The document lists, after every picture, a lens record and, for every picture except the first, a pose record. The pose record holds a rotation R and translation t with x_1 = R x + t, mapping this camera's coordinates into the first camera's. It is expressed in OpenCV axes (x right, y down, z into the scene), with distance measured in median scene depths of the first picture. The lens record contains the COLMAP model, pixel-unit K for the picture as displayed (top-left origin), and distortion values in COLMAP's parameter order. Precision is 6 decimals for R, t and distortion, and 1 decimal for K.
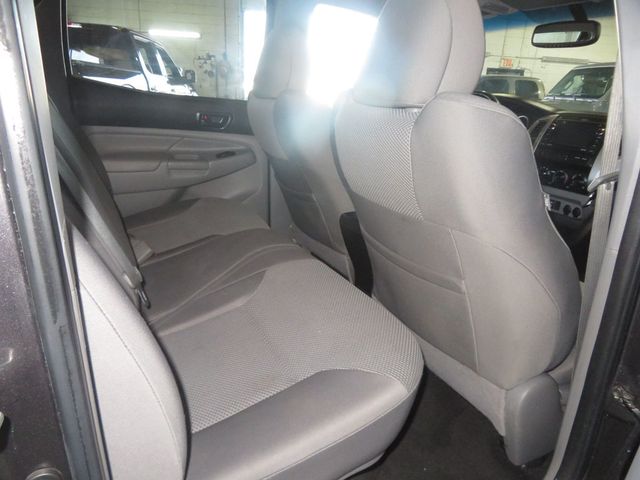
lens RADIAL K [[466.1, 0, 320.0], [0, 466.1, 240.0], [0, 0, 1]] dist [0.001024, 0.004115]
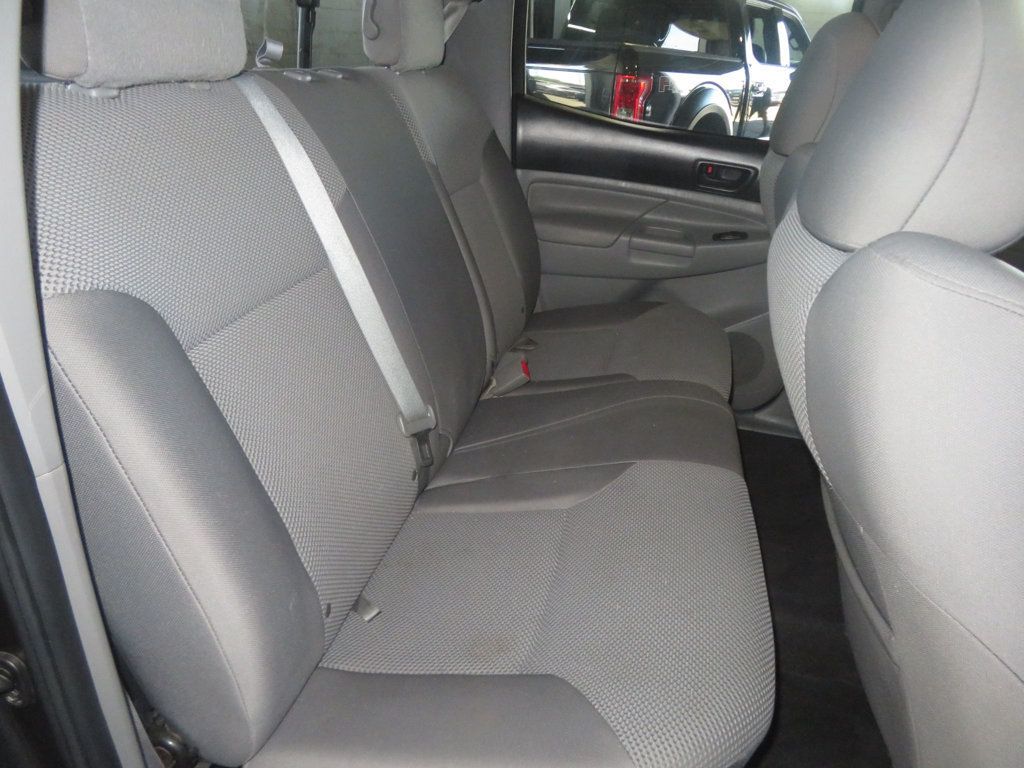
lens RADIAL K [[745.7, 0, 512.0], [0, 745.7, 384.0], [0, 0, 1]] dist [0.001024, 0.004115]
pose [[0.774608, 0.255413, -0.578573, 0.183950], [-0.208599, 0.966811, 0.147524, -0.090037], [0.597051, 0.006416, 0.802178, 0.095340]]
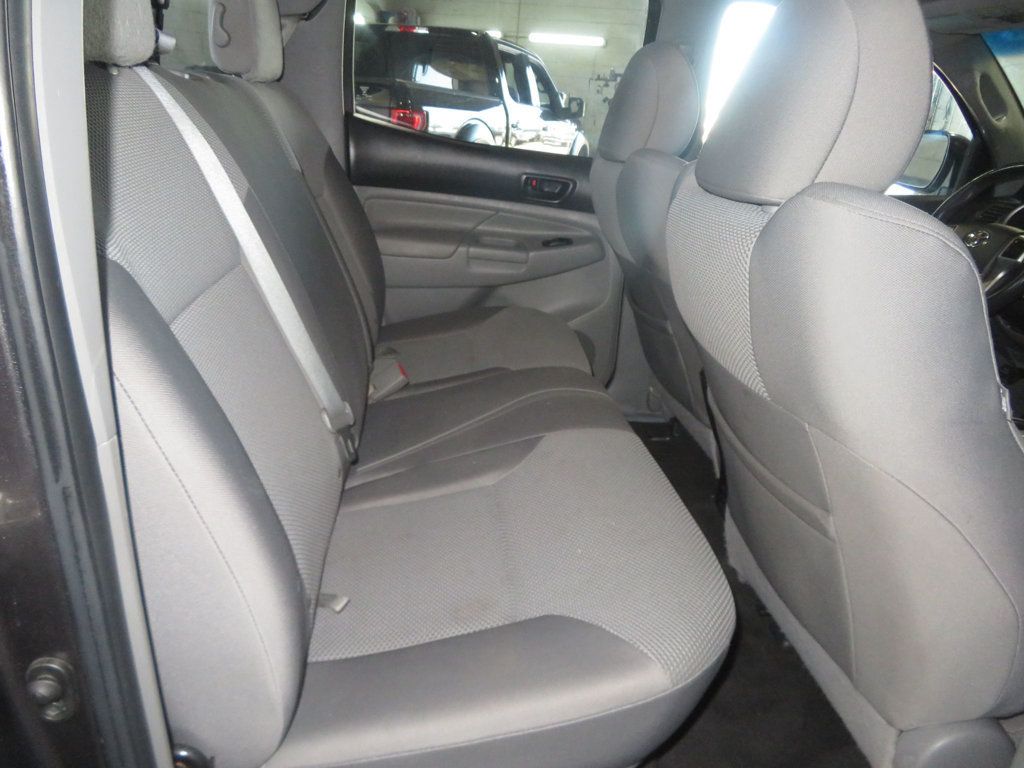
lens RADIAL K [[745.7, 0, 512.0], [0, 745.7, 384.0], [0, 0, 1]] dist [0.001024, 0.004115]
pose [[0.934780, 0.143726, -0.324851, 0.106243], [-0.136913, 0.989611, 0.043866, -0.028855], [0.327781, 0.003471, 0.944747, 0.013280]]
